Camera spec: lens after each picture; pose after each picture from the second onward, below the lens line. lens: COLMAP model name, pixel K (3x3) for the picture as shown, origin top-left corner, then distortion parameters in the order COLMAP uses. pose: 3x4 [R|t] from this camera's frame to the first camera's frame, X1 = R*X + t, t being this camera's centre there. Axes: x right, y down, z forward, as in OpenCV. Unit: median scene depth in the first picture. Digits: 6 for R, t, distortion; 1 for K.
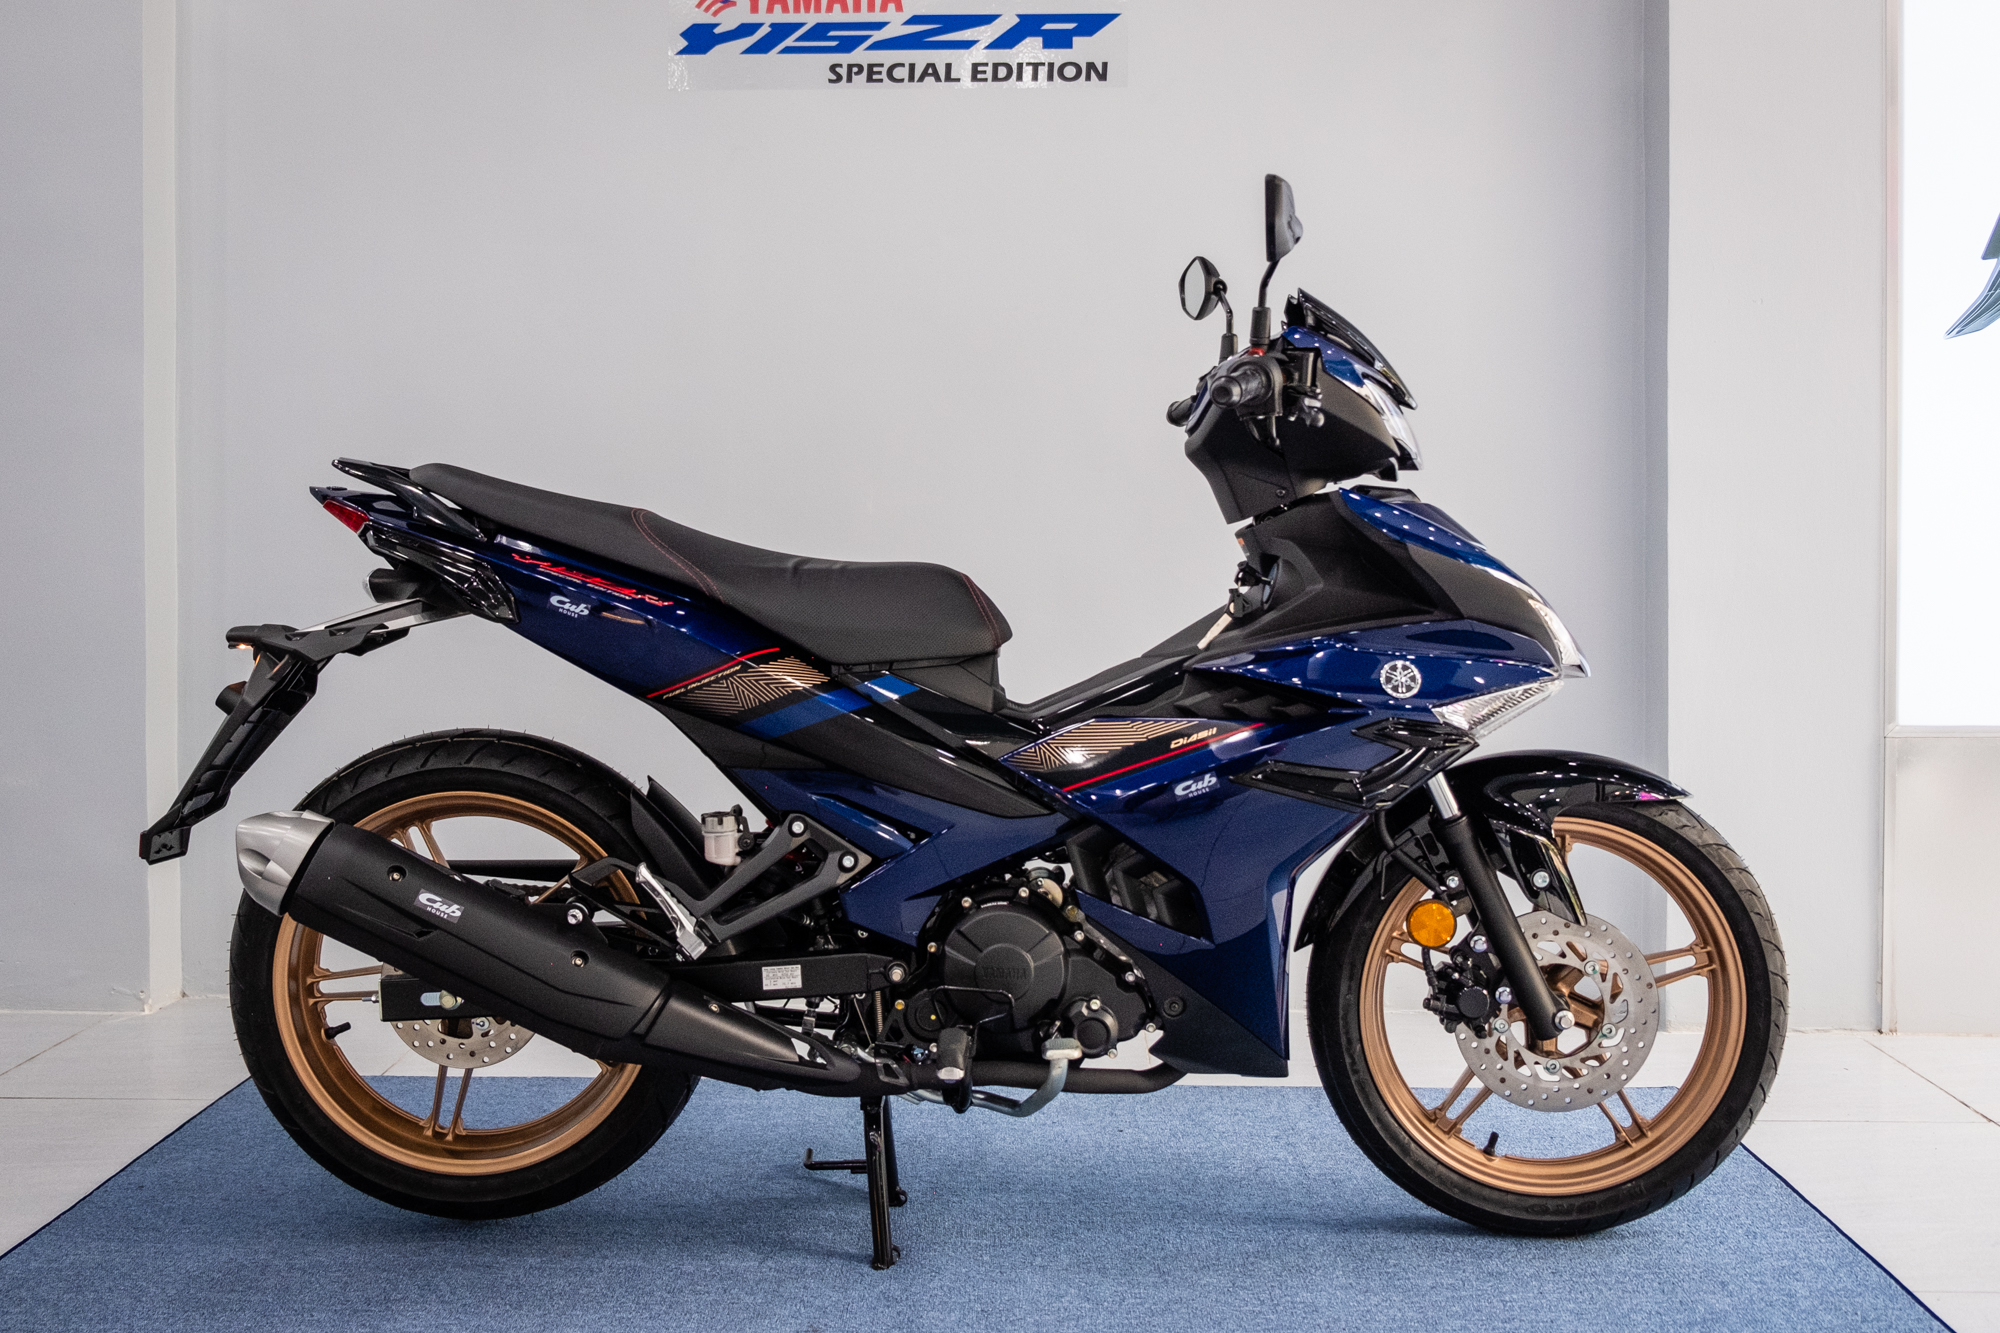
lens RADIAL K [[1879.1, 0, 964.7], [0, 1879.1, 549.8], [0, 0, 1]] dist [-0.034552, 0.000000]
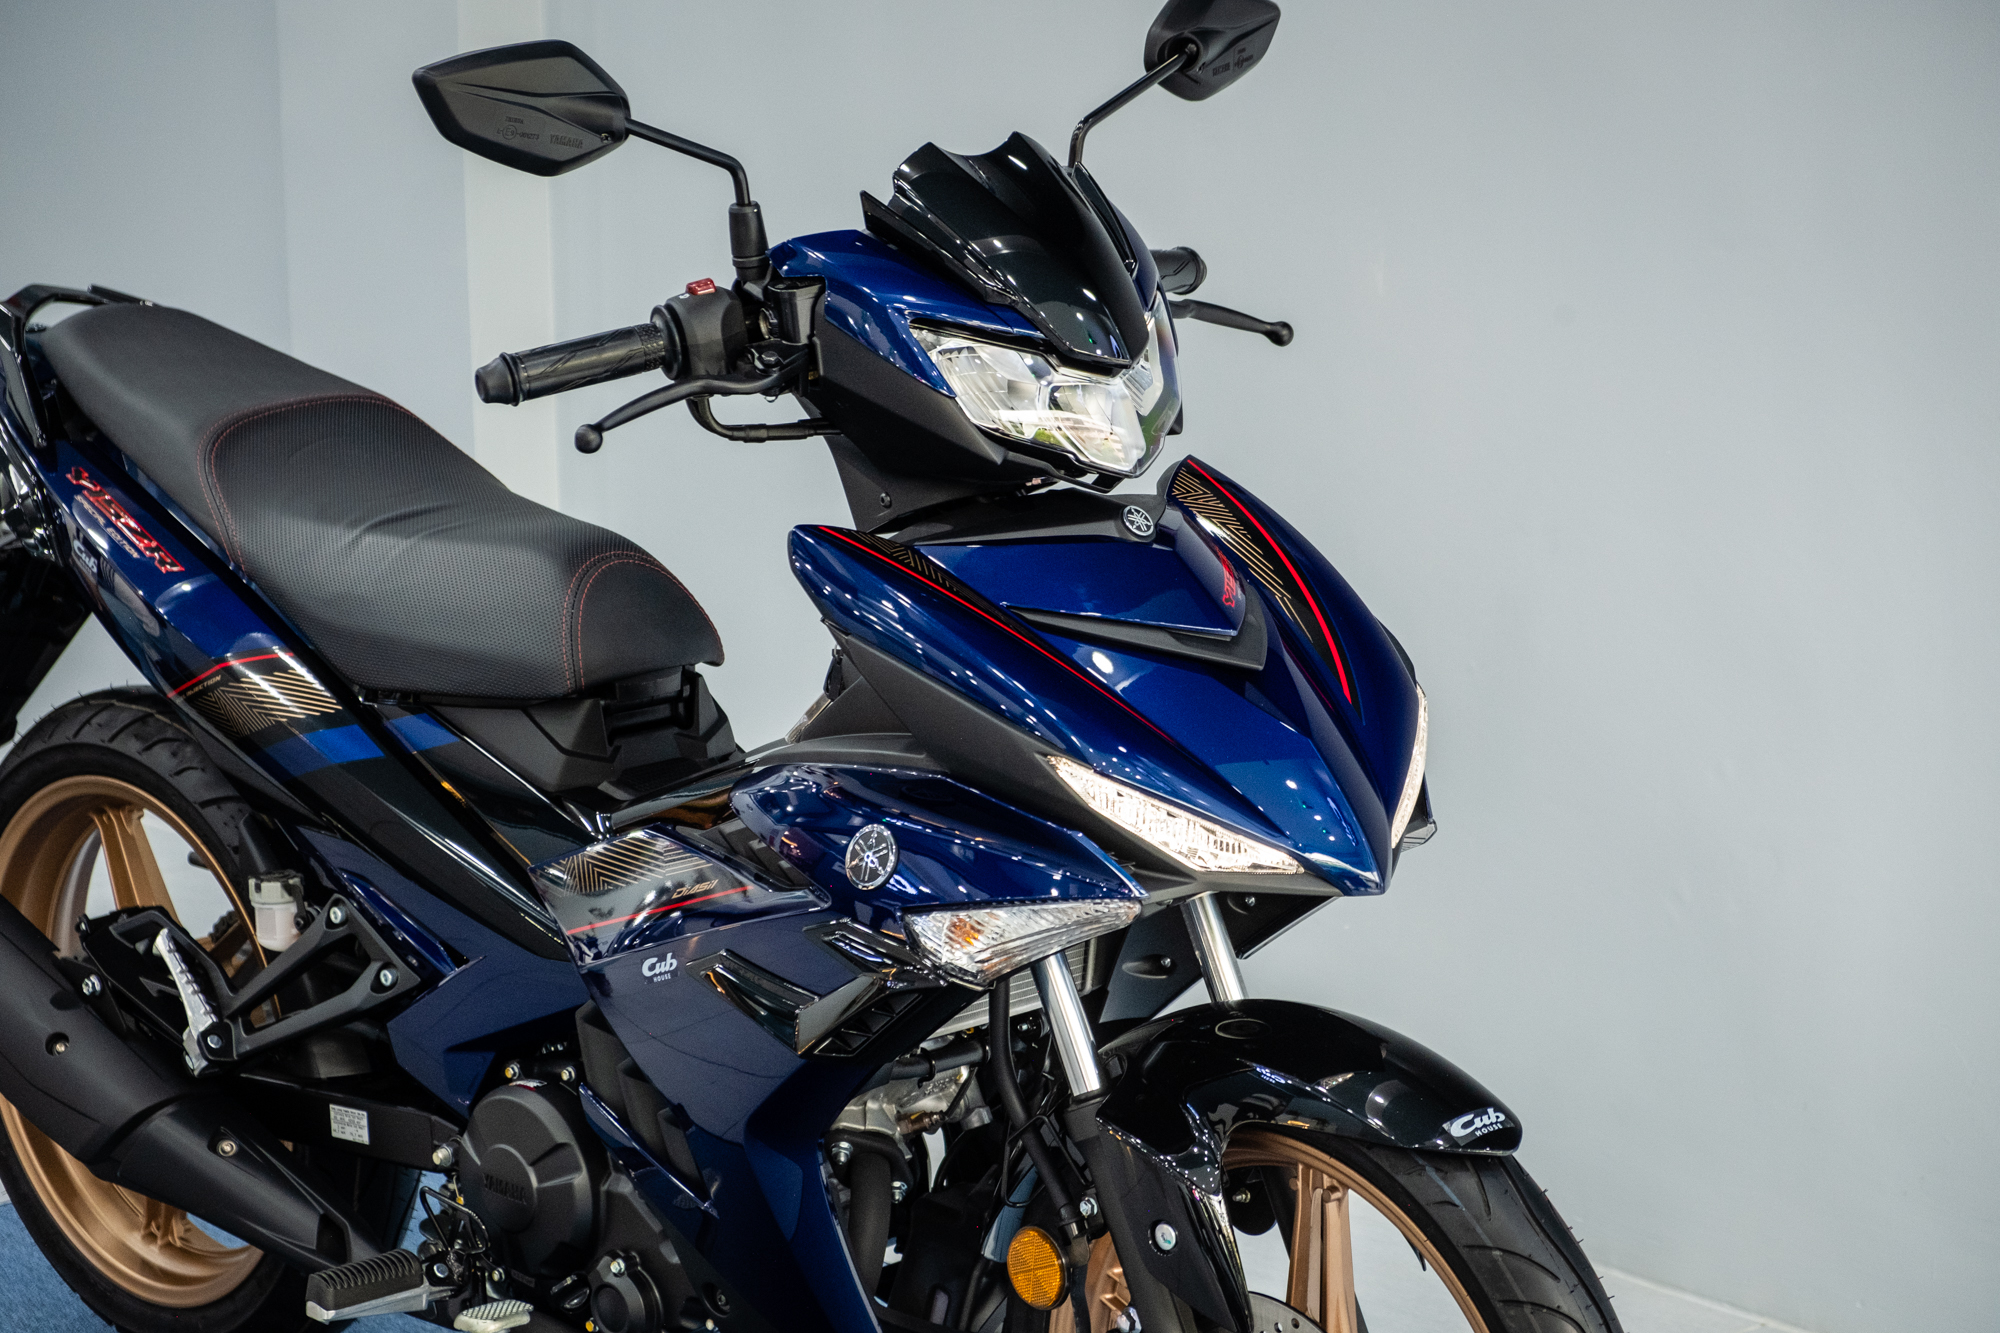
lens RADIAL K [[4782.0, 0, 1002.9], [0, 4782.0, 659.6], [0, 0, 1]] dist [-0.057497, 0.000000]
pose [[0.706854, 0.138574, -0.693653, 1.214037], [0.001126, 0.980402, 0.197006, -0.269997], [0.707359, -0.140036, 0.692844, -0.006009]]
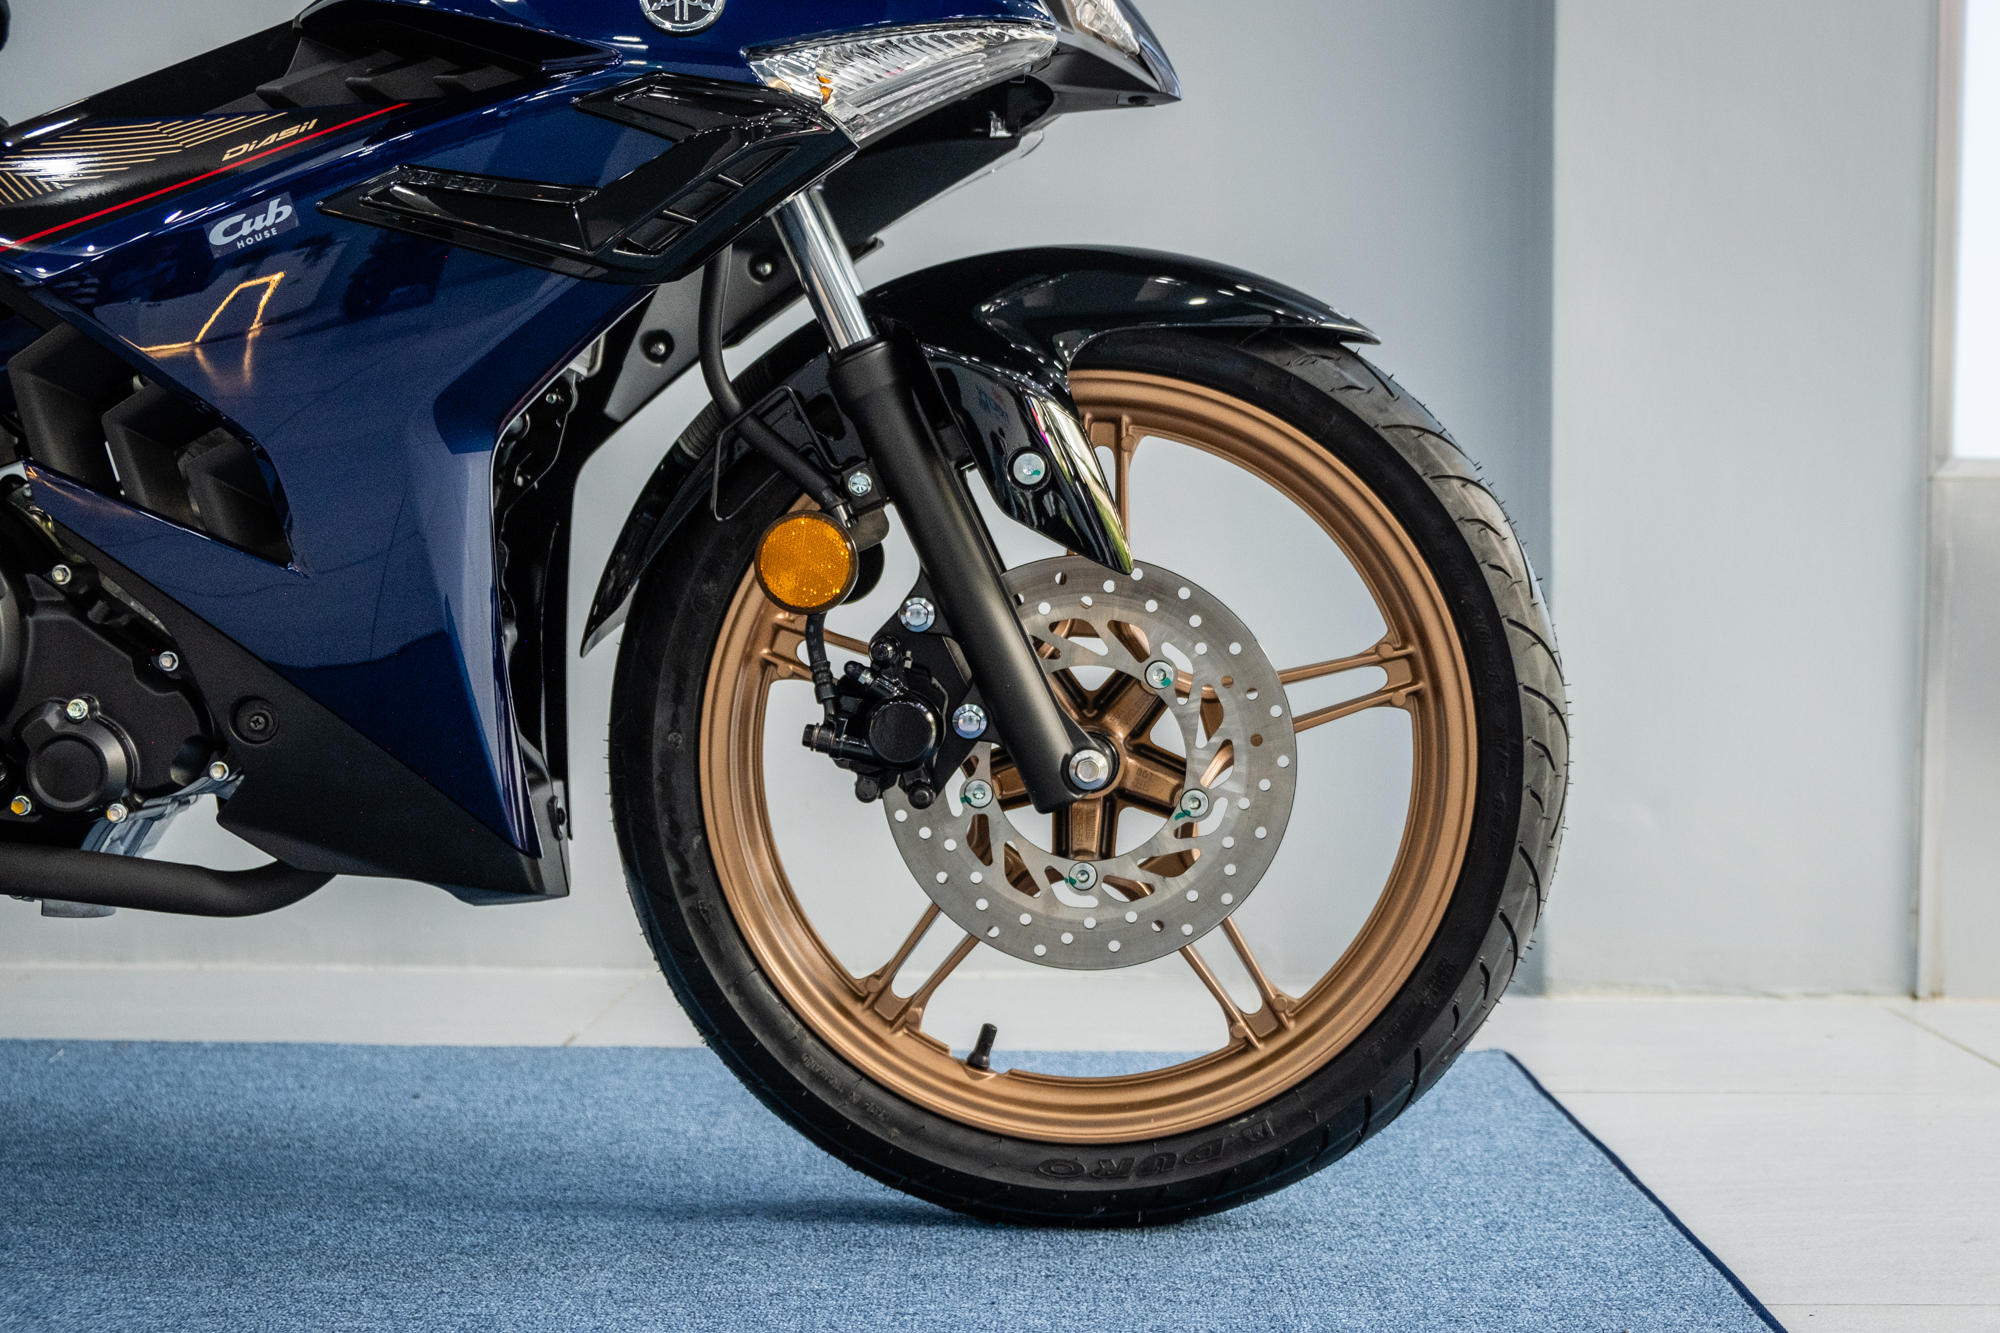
lens RADIAL K [[2580.7, 0, 1075.2], [0, 2580.7, 739.0], [0, 0, 1]] dist [-0.034932, 0.000000]
pose [[0.999019, 0.005421, 0.043952, 0.283699], [-0.007207, 0.999151, 0.040573, 0.213278], [-0.043694, -0.040850, 0.998209, 0.322391]]
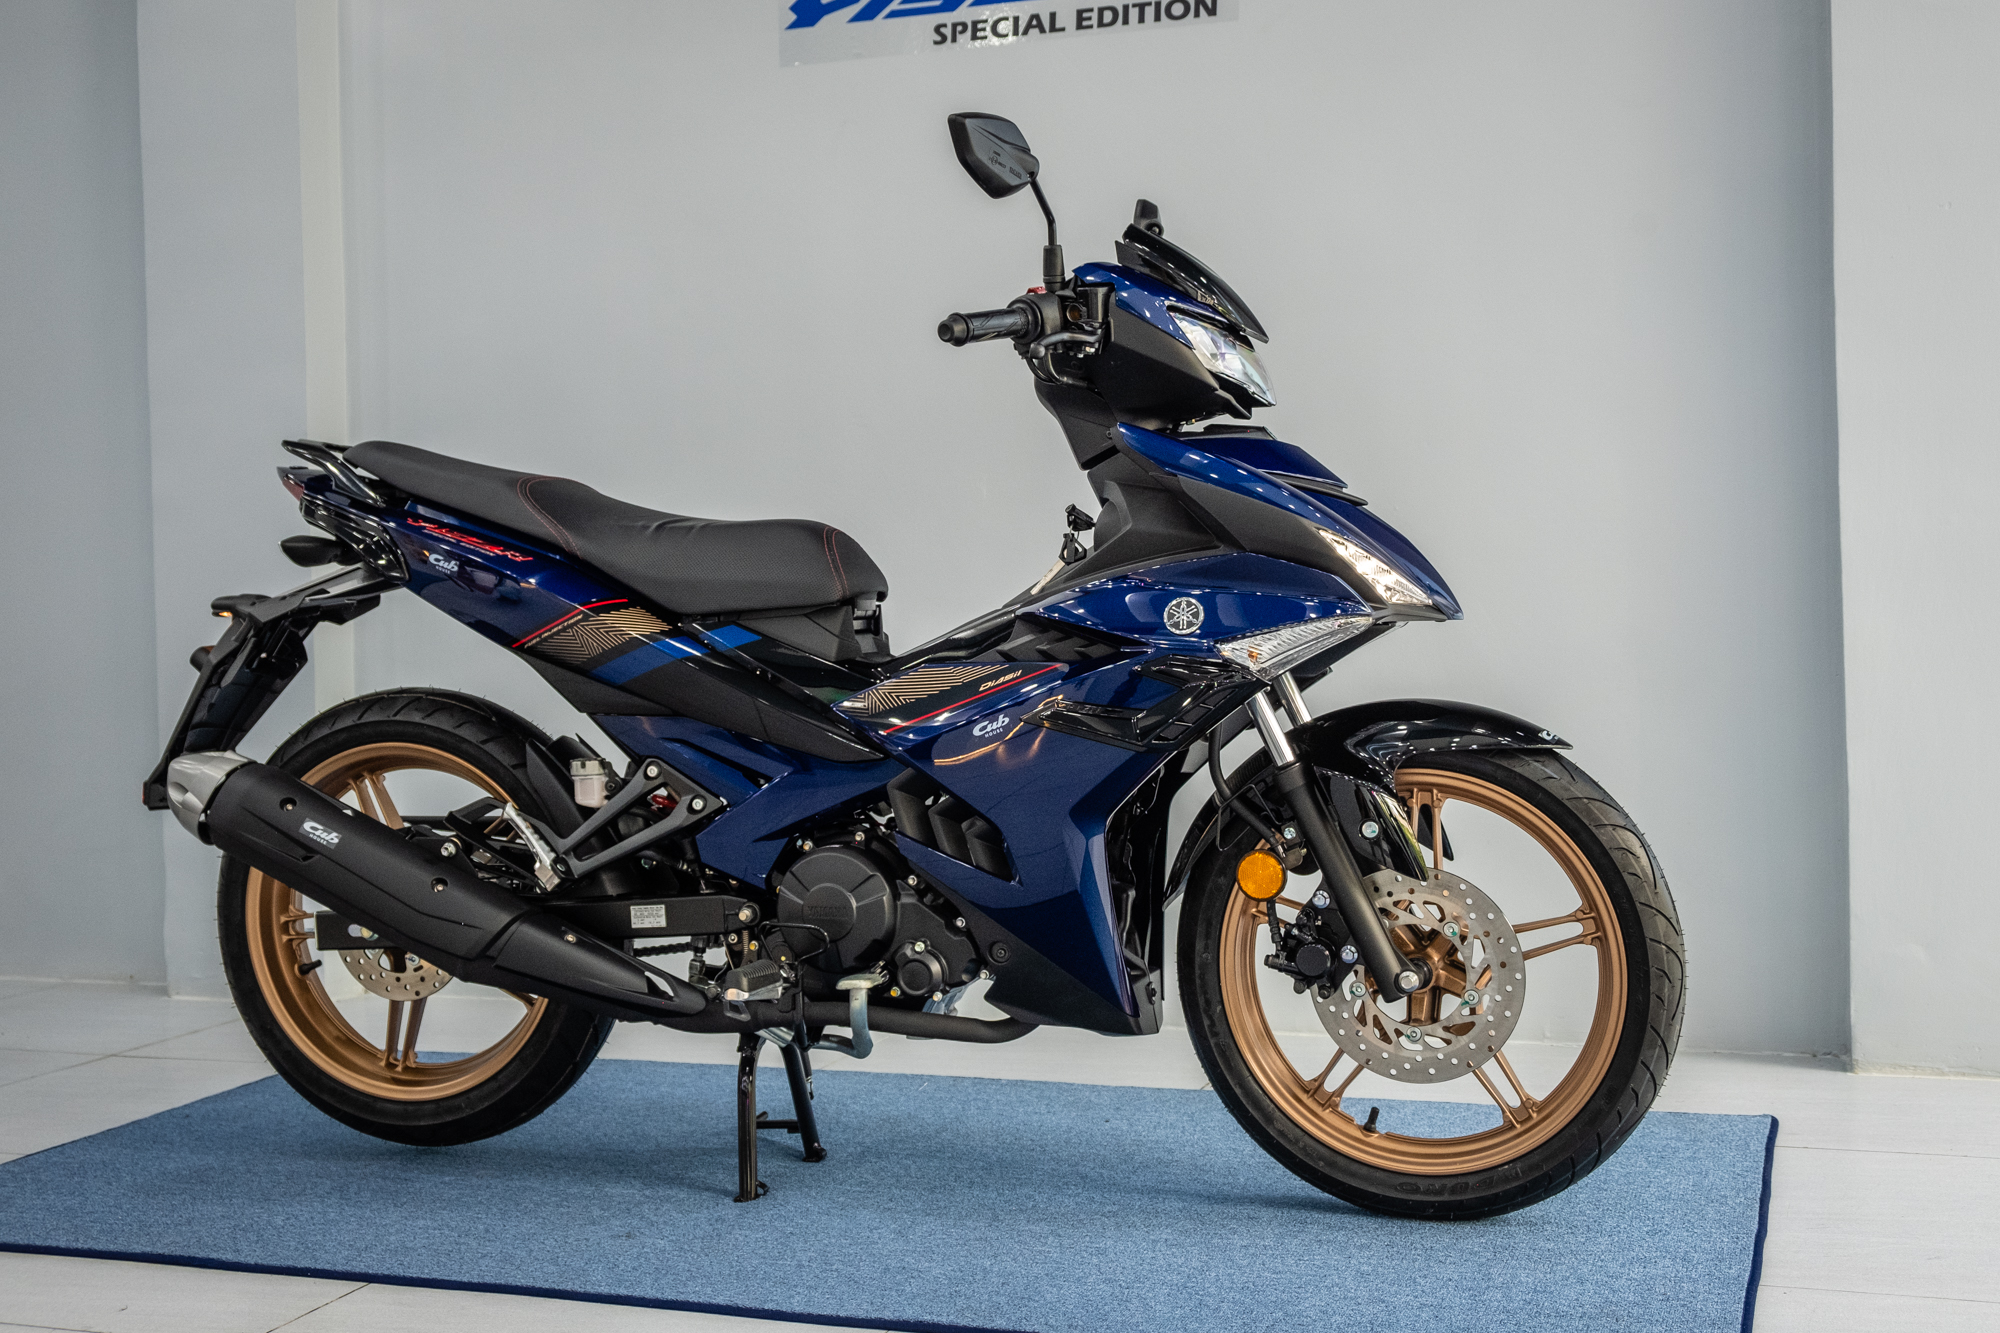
lens RADIAL K [[2356.7, 0, 1041.5], [0, 2356.7, 626.4], [0, 0, 1]] dist [-0.031262, 0.000000]
pose [[0.955224, -0.017156, -0.295384, 0.490432], [0.018350, 0.999831, 0.001269, 0.066924], [0.295313, -0.006633, 0.955378, -0.184082]]
